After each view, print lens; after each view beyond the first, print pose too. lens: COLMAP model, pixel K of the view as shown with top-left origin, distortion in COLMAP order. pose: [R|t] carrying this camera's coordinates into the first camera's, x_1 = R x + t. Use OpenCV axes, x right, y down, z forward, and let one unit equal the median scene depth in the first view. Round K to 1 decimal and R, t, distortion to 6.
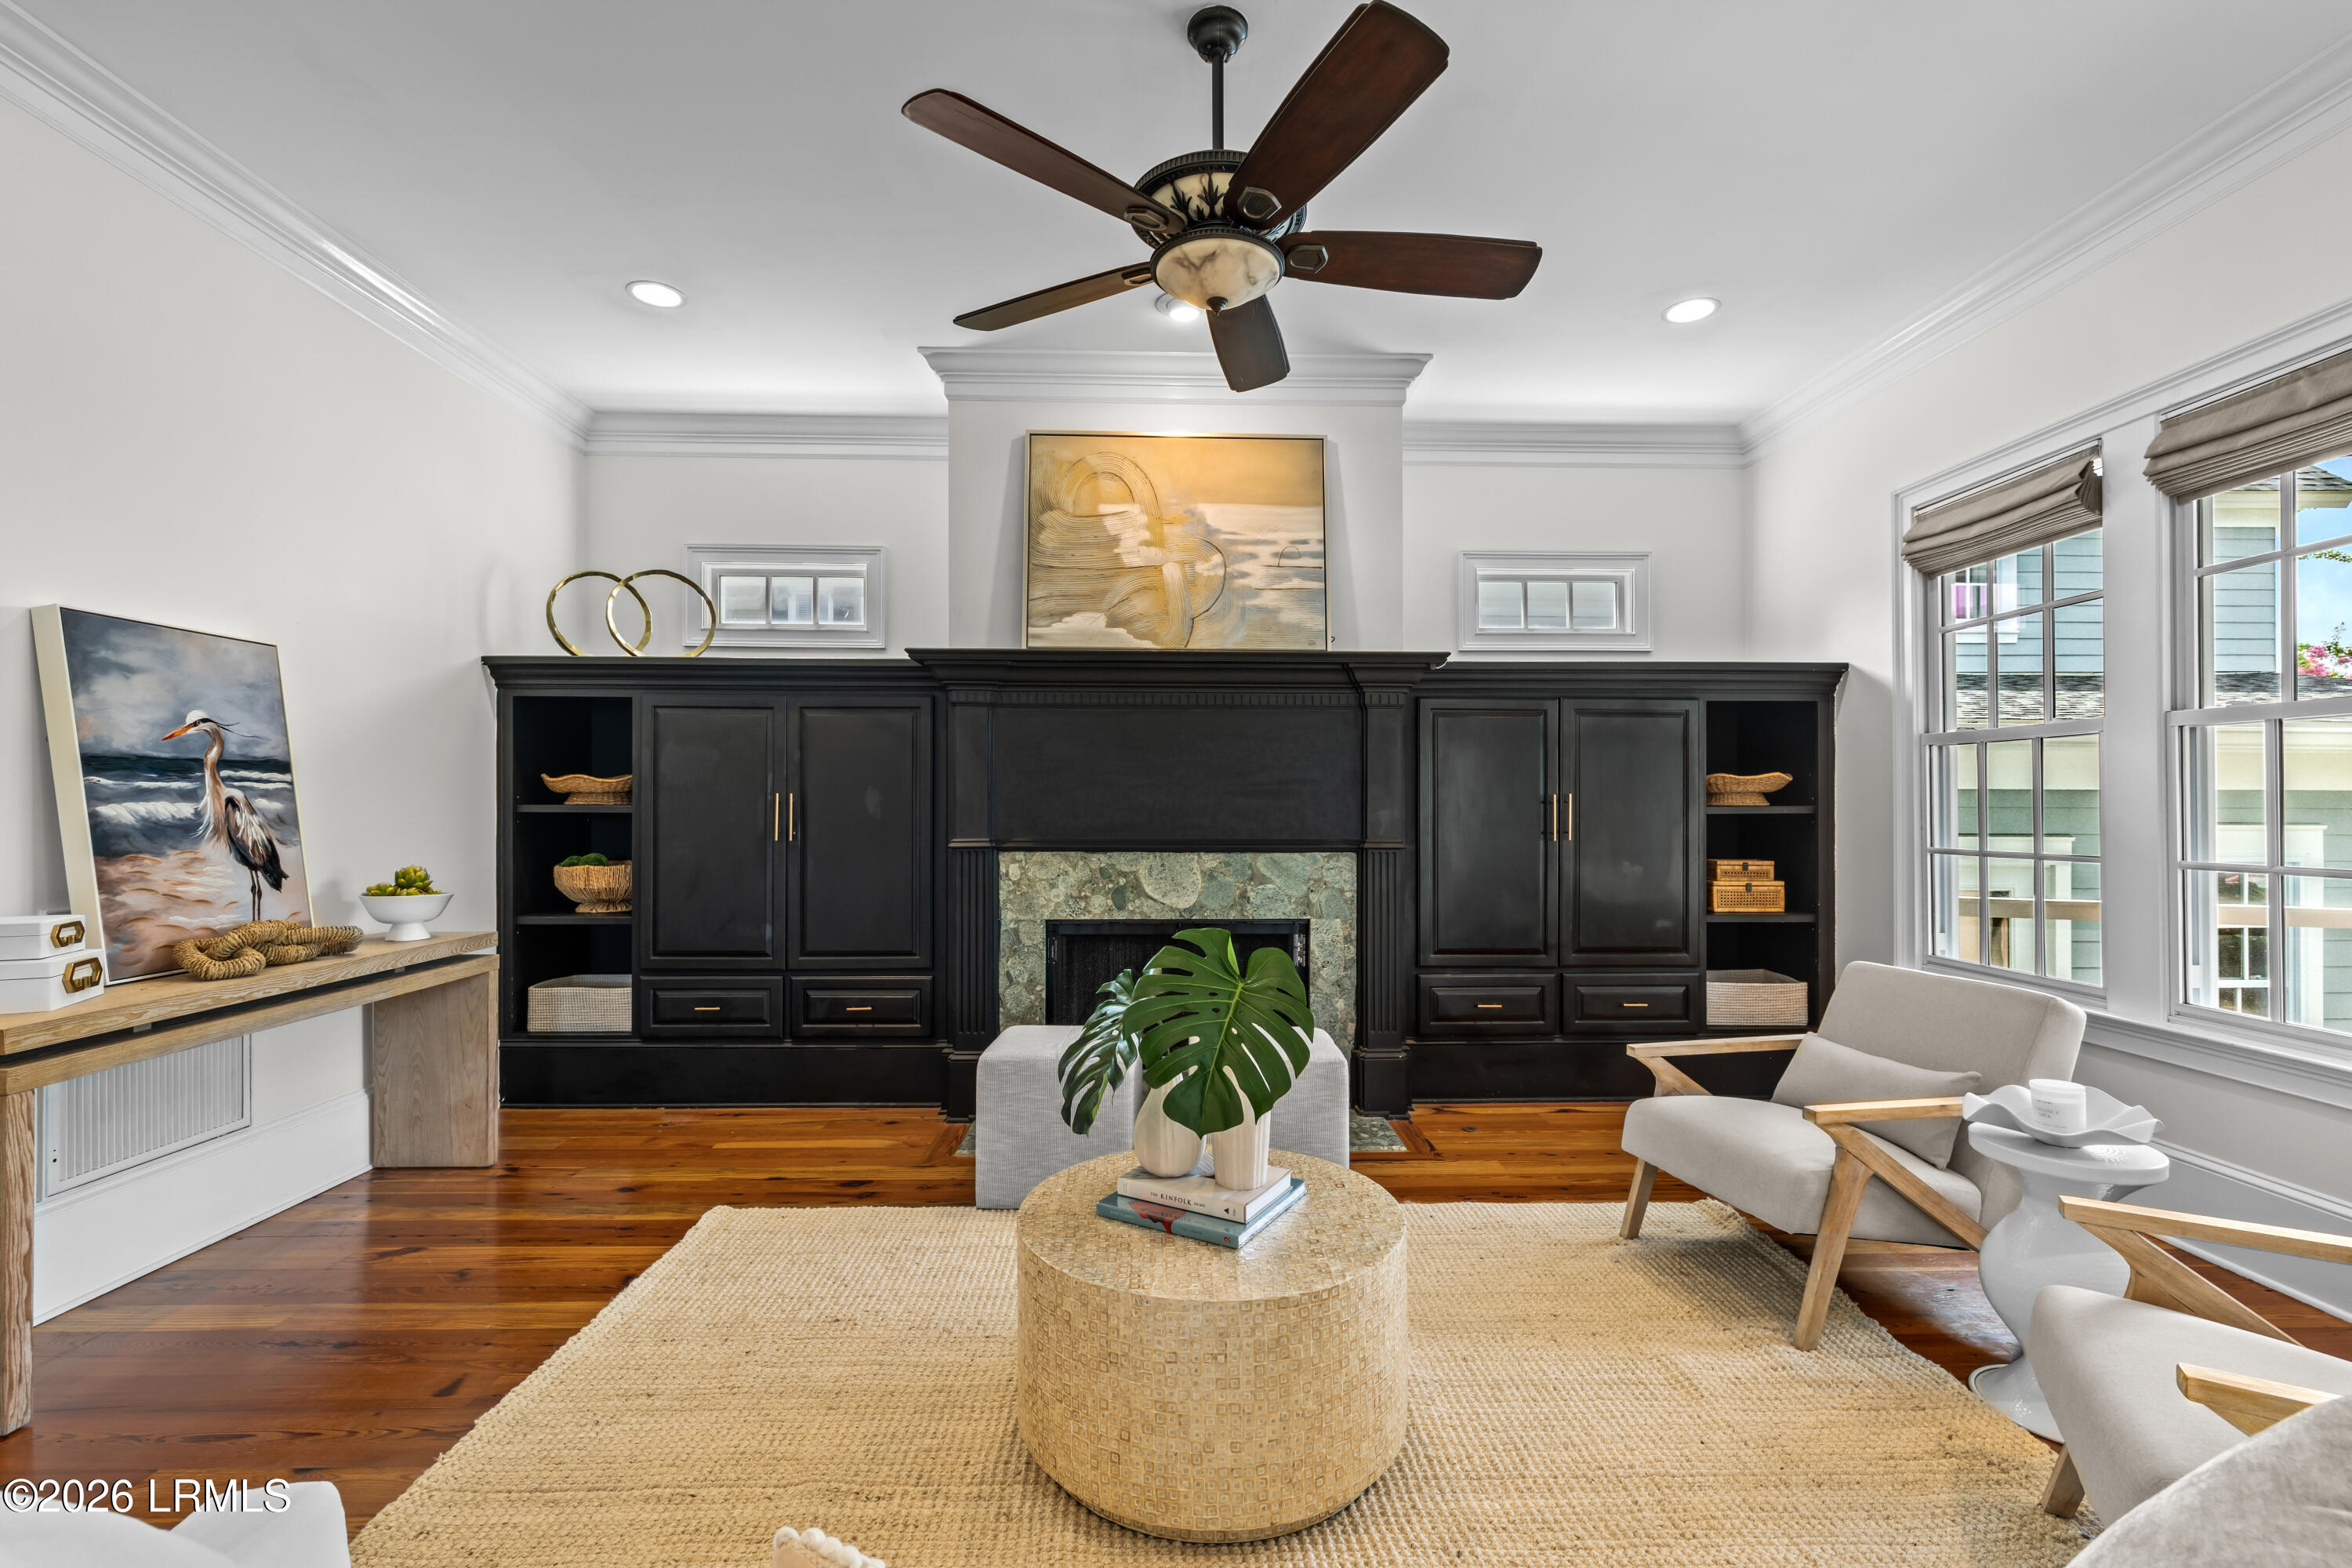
lens RADIAL K [[1021.6, 0, 1176.2], [0, 1021.6, 805.0], [0, 0, 1]] dist [0.000505, 0.000352]
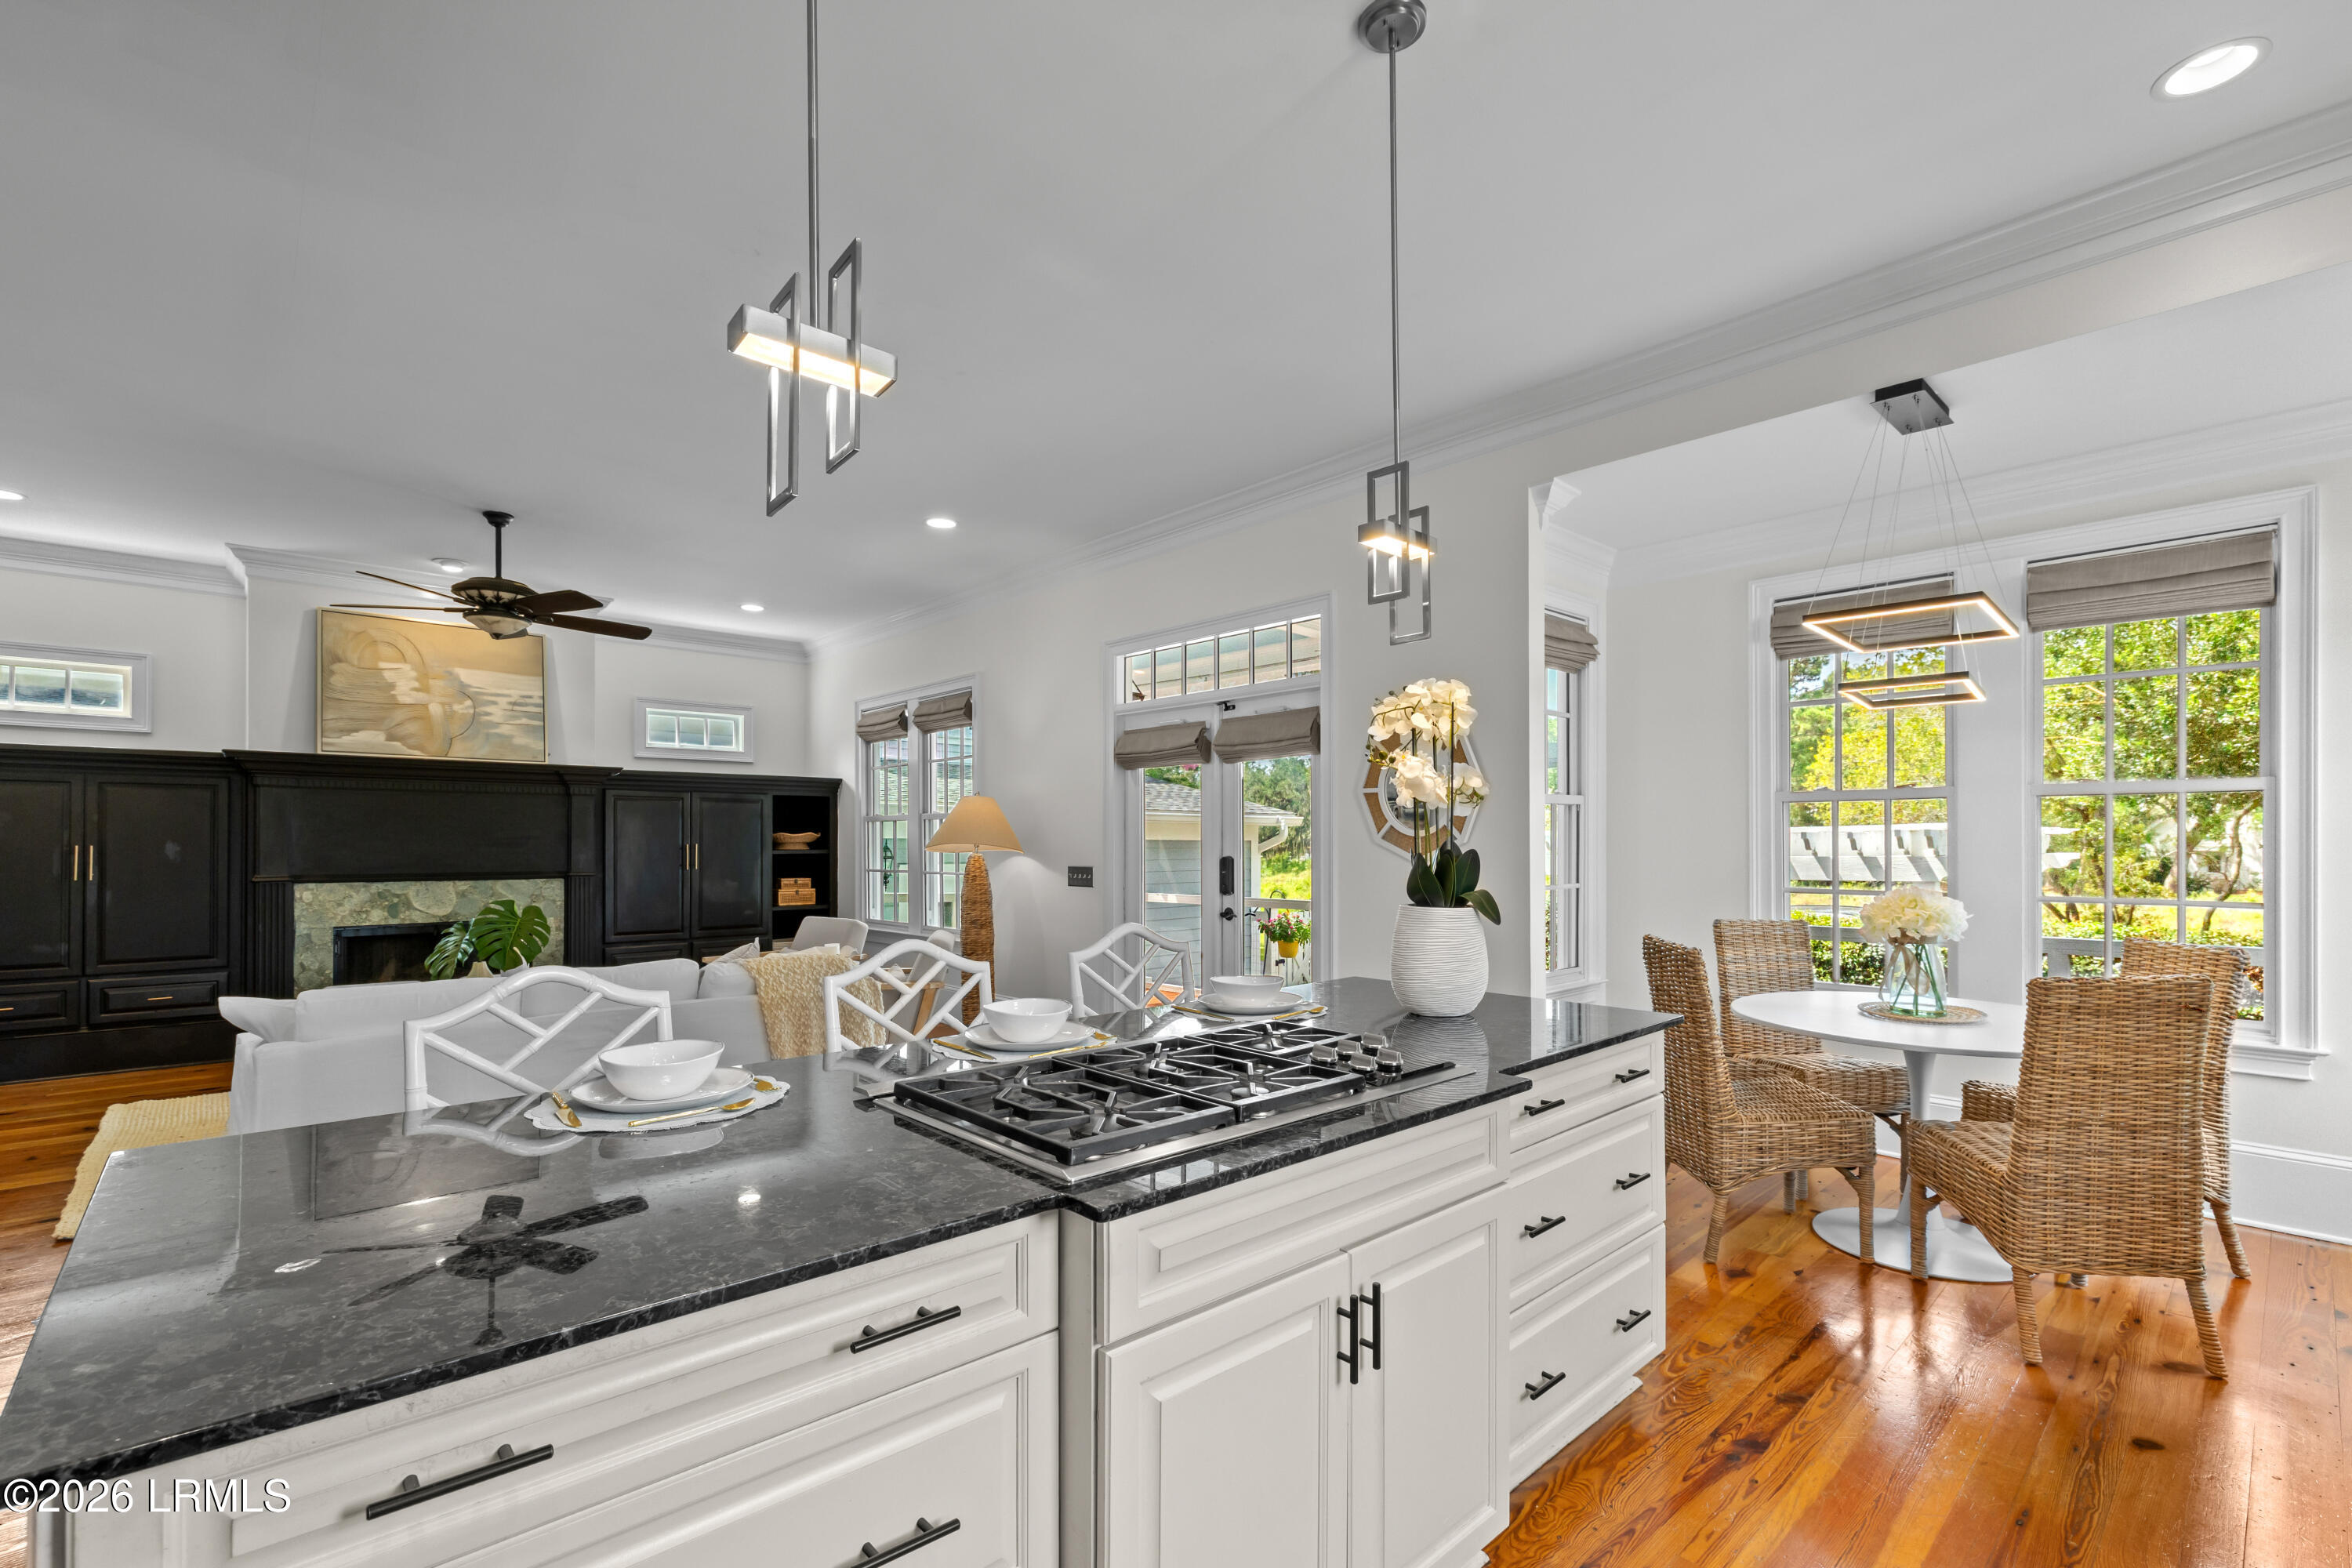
lens RADIAL K [[1027.8, 0, 1172.3], [0, 1027.8, 835.7], [0, 0, 1]] dist [-0.000473, 0.000373]
pose [[0.754723, 0.002834, 0.656037, -0.190465], [0.002309, 0.999973, -0.006977, -0.011398], [-0.656040, 0.006780, 0.754696, -1.000921]]
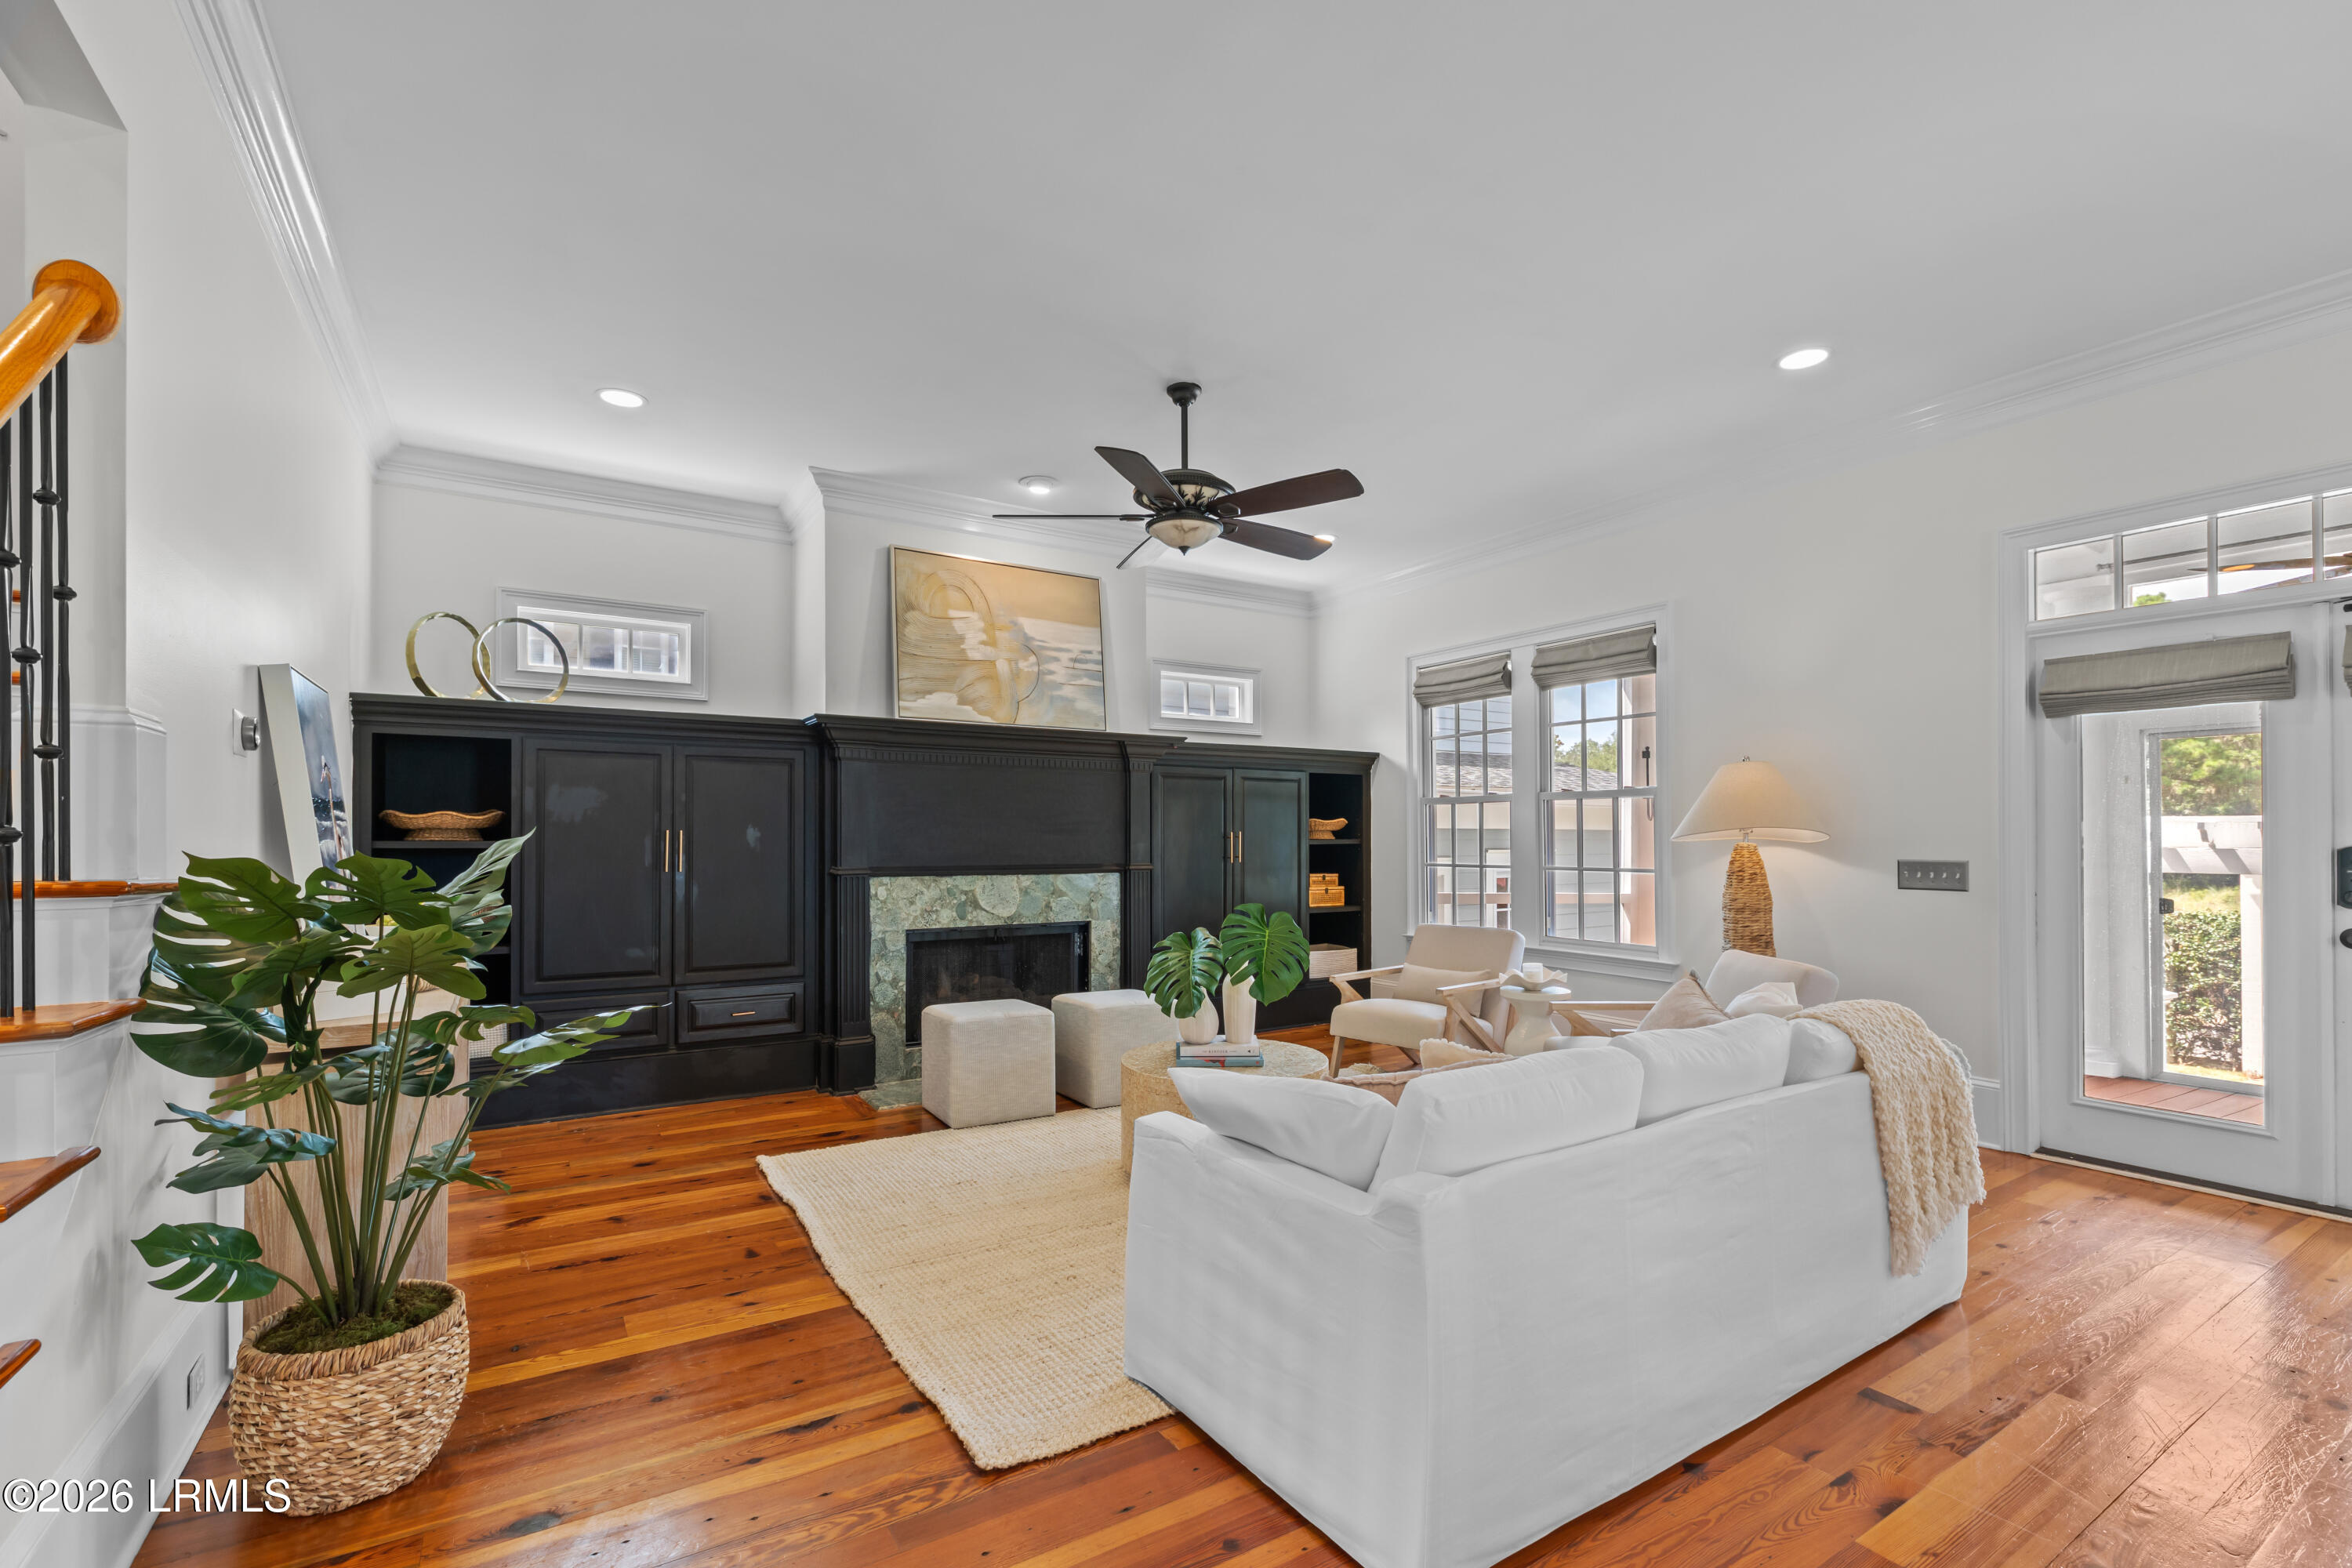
lens RADIAL K [[1034.1, 0, 1175.1], [0, 1034.1, 831.6], [0, 0, 1]] dist [-0.002282, -0.000028]
pose [[0.860441, 0.001391, 0.509548, -0.497984], [0.001741, 0.999982, -0.005670, -0.002373], [-0.509547, 0.005766, 0.860423, -0.282777]]
